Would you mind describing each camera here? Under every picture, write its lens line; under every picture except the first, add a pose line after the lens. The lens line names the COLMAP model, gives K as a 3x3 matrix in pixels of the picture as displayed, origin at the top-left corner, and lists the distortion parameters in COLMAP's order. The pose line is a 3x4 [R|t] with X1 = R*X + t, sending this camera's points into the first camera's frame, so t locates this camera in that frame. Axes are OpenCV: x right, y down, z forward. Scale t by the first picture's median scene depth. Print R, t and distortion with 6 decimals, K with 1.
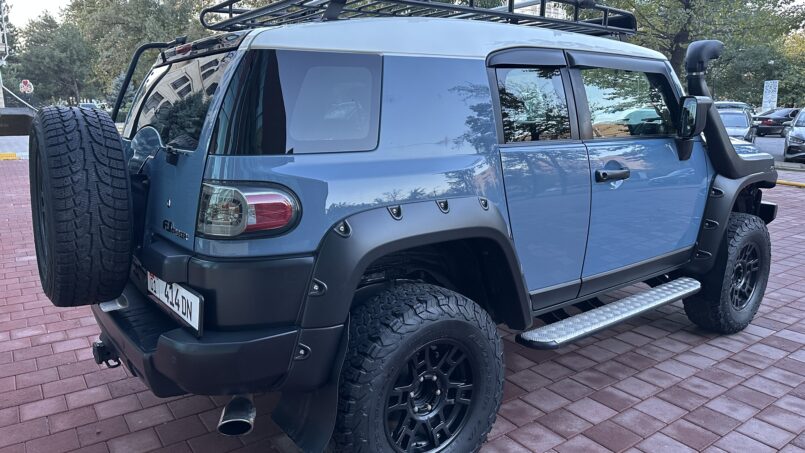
lens RADIAL K [[558.3, 0, 399.0], [0, 558.3, 221.8], [0, 0, 1]] dist [0.146152, -0.187990]
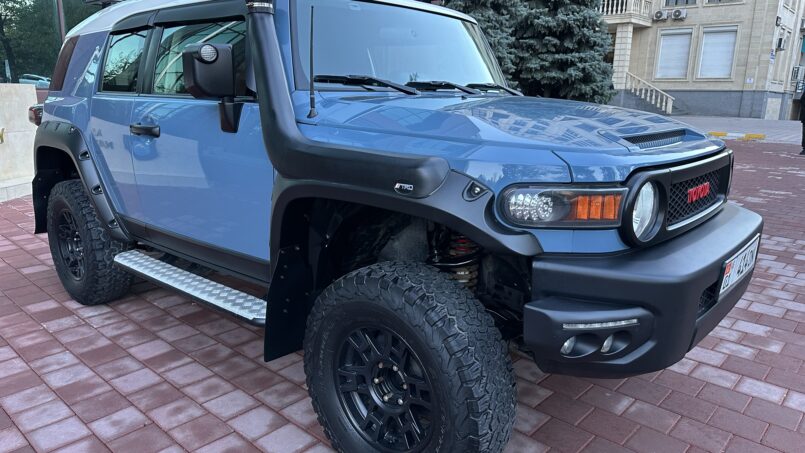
lens RADIAL K [[558.3, 0, 399.0], [0, 558.3, 221.8], [0, 0, 1]] dist [0.146152, -0.187990]
pose [[0.210895, 0.236654, -0.948429, 1.324734], [-0.213531, 0.957973, 0.191554, -0.193016], [0.953901, 0.162121, 0.252565, 1.078785]]
